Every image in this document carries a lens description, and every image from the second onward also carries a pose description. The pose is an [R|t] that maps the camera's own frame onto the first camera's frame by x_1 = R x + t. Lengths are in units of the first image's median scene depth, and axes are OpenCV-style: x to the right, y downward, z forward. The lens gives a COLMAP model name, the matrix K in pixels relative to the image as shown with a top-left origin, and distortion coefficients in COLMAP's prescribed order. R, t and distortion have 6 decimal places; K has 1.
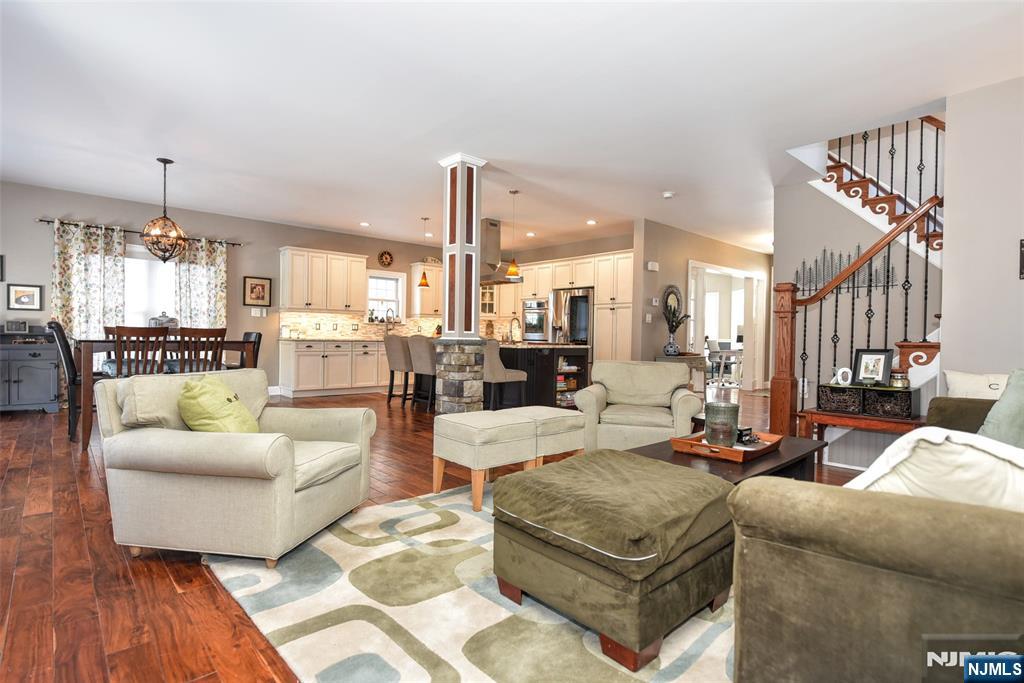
lens RADIAL K [[518.3, 0, 518.5], [0, 518.3, 344.1], [0, 0, 1]] dist [-0.001547, -0.000558]
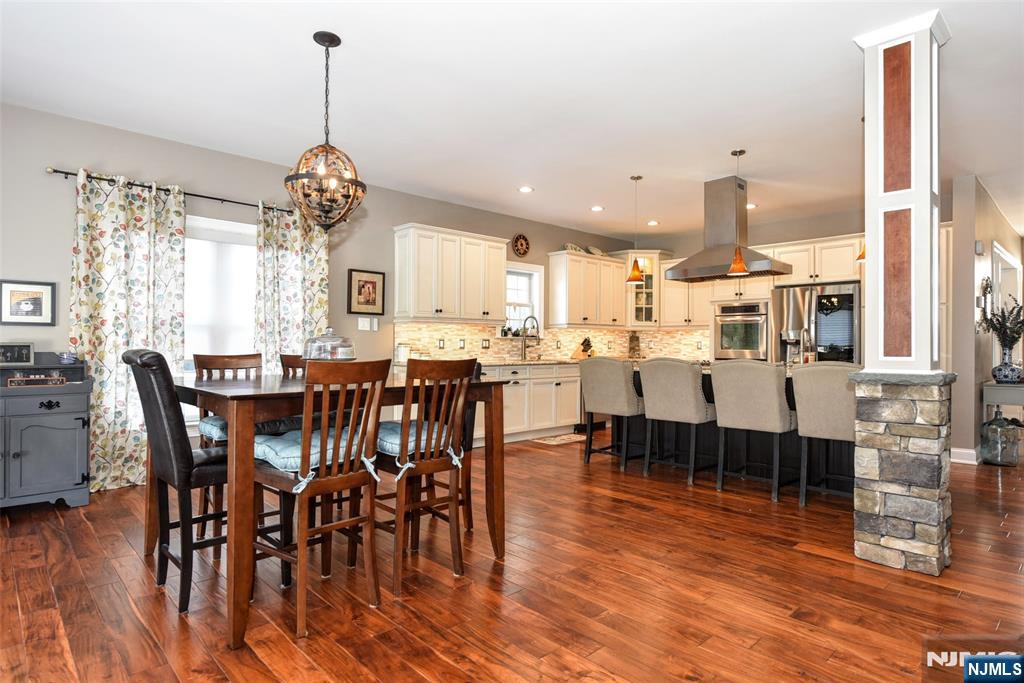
lens RADIAL K [[565.7, 0, 516.0], [0, 565.7, 340.1], [0, 0, 1]] dist [-0.003463, -0.000767]
pose [[0.999615, -0.011754, 0.025143, -0.361444], [0.012379, 0.999615, -0.024831, -0.022736], [-0.024841, 0.025133, 0.999375, 0.305487]]
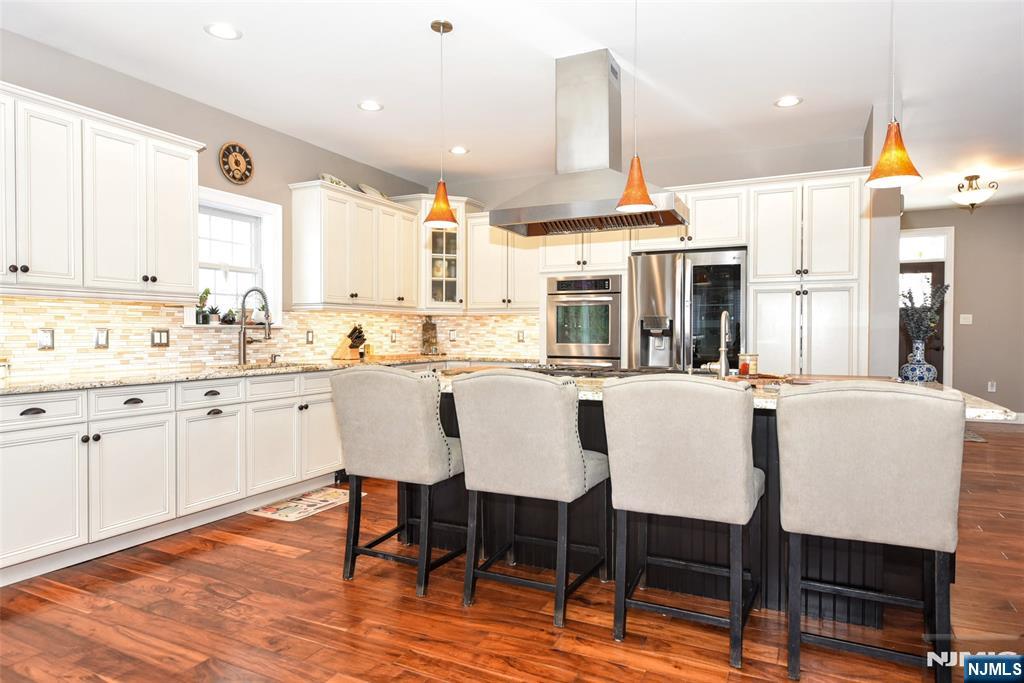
lens RADIAL K [[607.8, 0, 517.2], [0, 607.8, 341.0], [0, 0, 1]] dist [-0.005887, -0.000444]
pose [[0.924920, -0.021692, 0.379543, -0.300654], [0.021583, 0.999757, 0.004543, -0.033006], [-0.379549, 0.003990, 0.925163, 0.621094]]
